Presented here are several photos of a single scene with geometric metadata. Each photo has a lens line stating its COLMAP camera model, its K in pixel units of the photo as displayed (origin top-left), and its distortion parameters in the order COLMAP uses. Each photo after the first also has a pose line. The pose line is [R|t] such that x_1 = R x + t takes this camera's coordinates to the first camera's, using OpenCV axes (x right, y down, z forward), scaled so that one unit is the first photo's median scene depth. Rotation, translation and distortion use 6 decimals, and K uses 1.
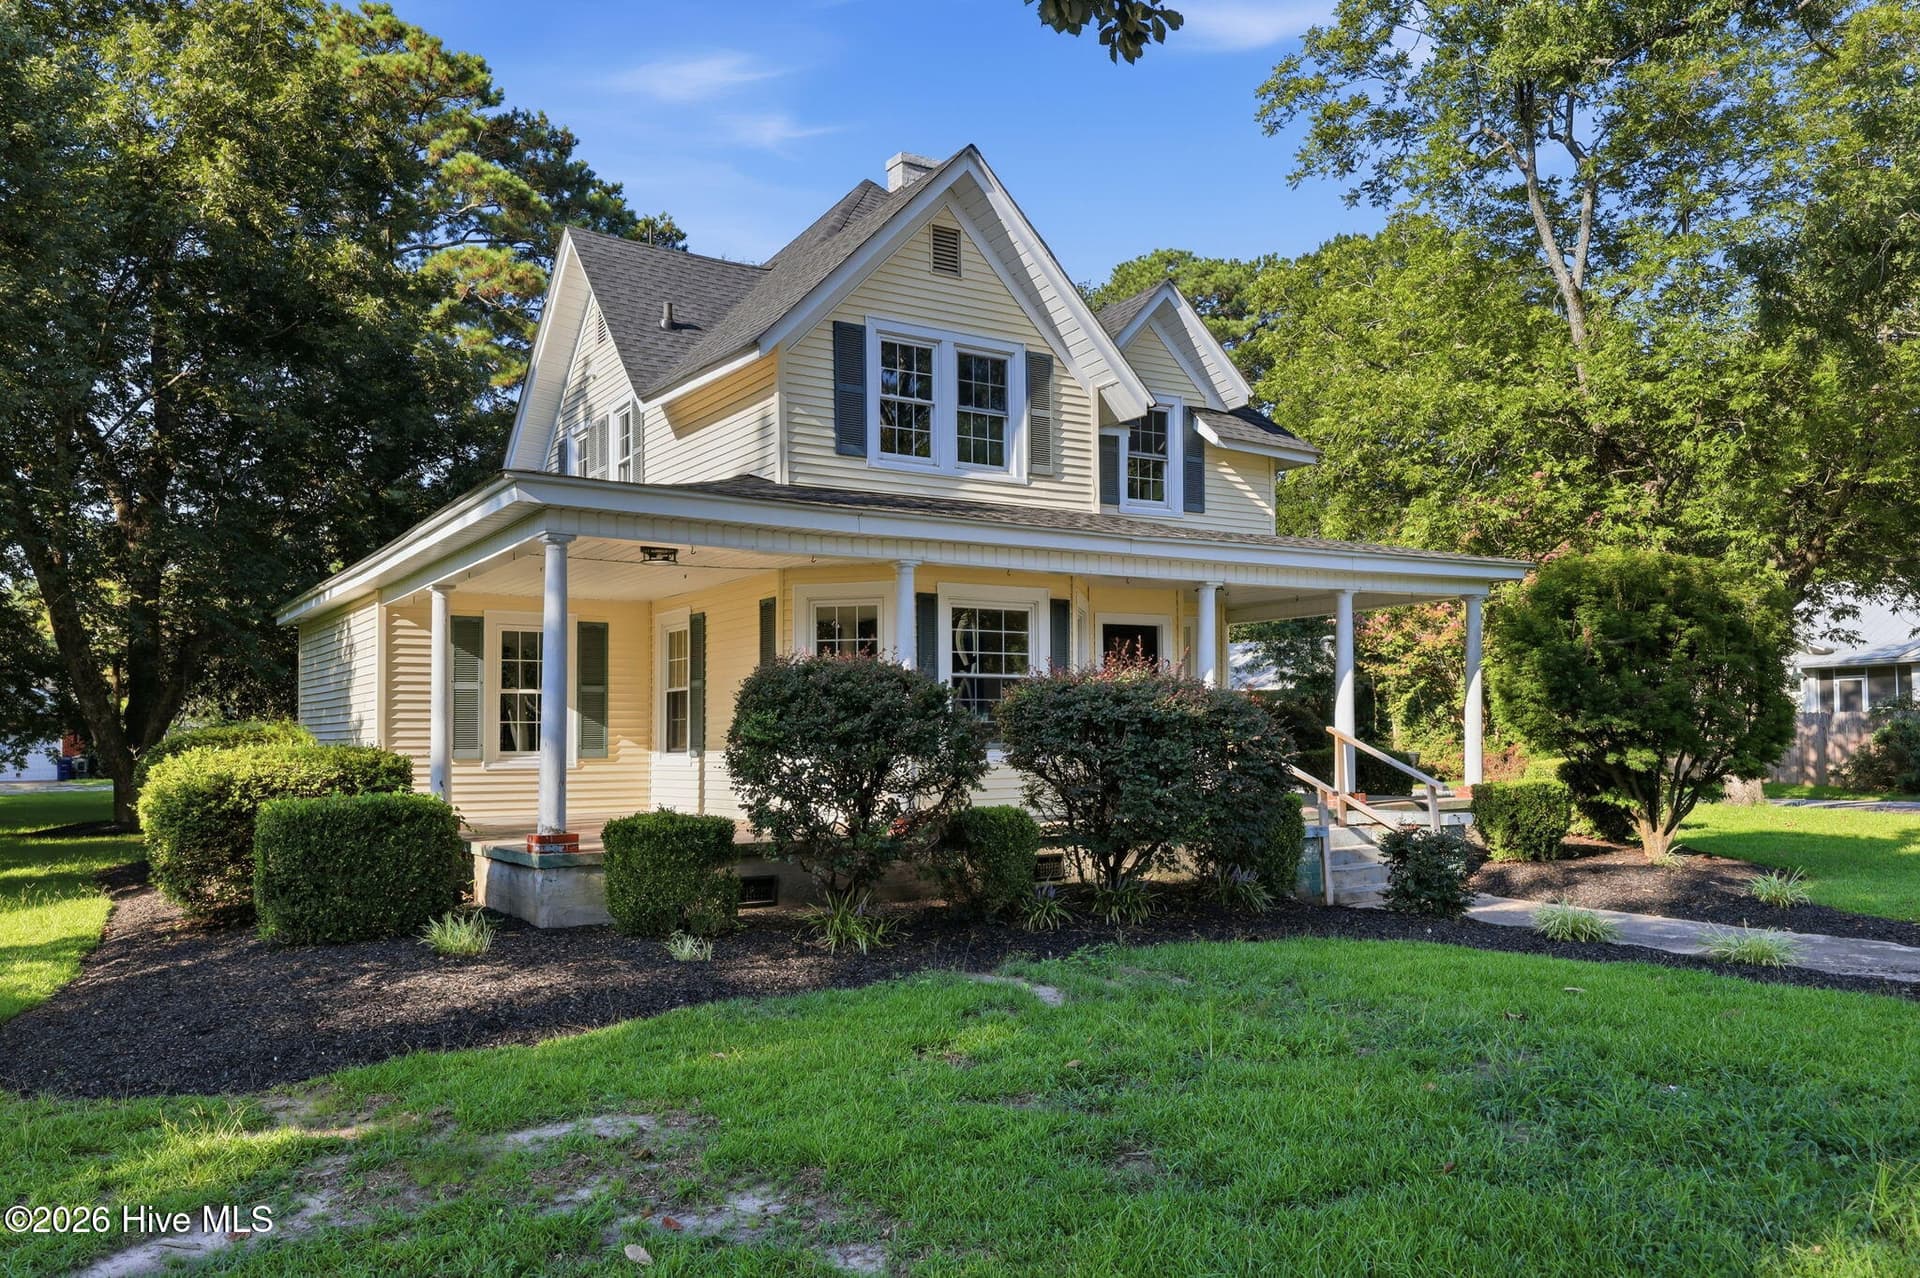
lens RADIAL K [[1251.8, 0, 958.2], [0, 1251.8, 667.4], [0, 0, 1]] dist [-0.002783, -0.000824]
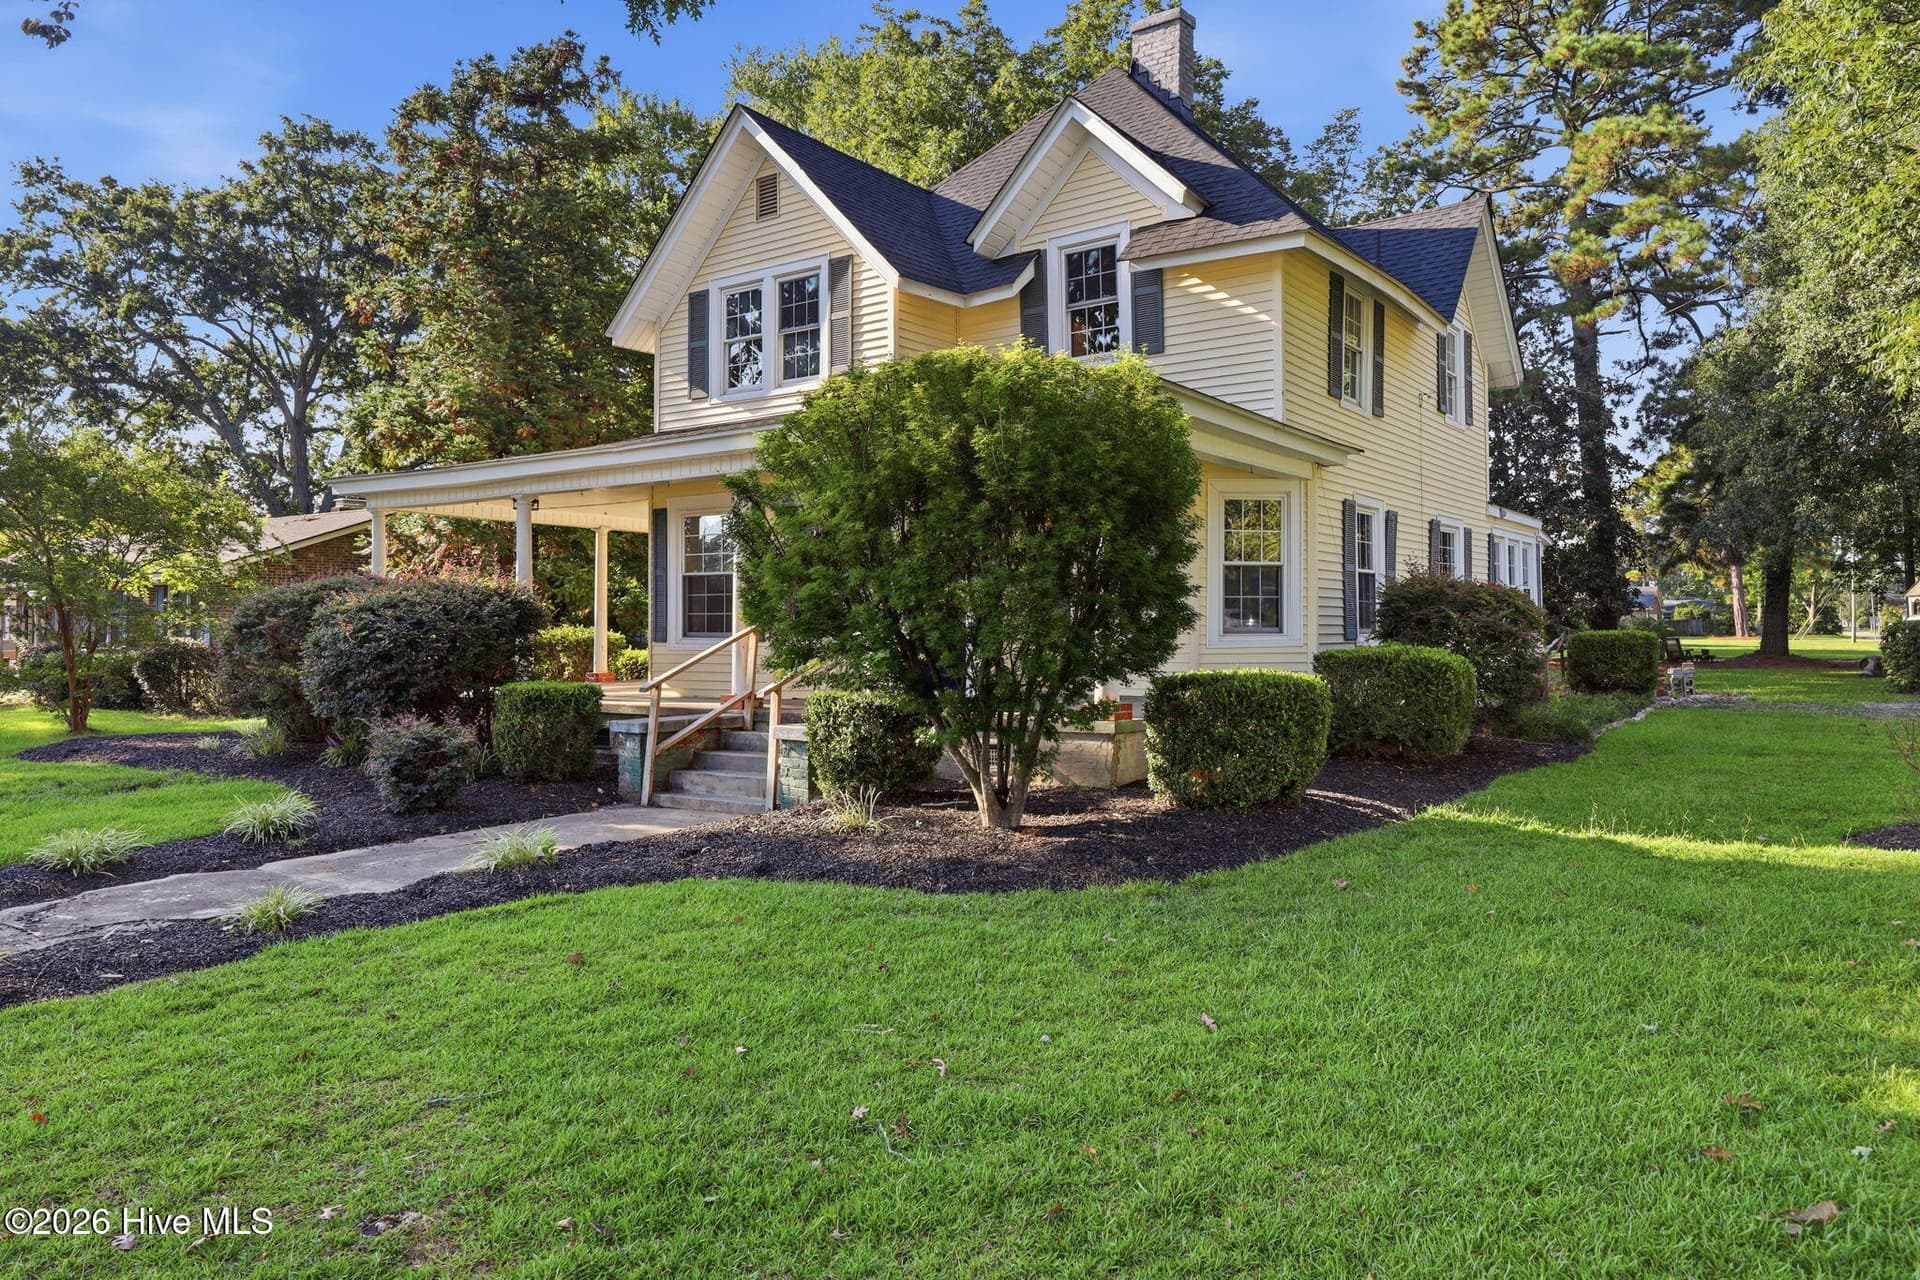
lens RADIAL K [[1251.8, 0, 958.2], [0, 1251.8, 668.4], [0, 0, 1]] dist [-0.002783, -0.000824]
pose [[0.406348, 0.032856, -0.913127, 1.122269], [0.033967, 0.998119, 0.051030, 0.044144], [0.913087, -0.051753, 0.404468, 0.681001]]
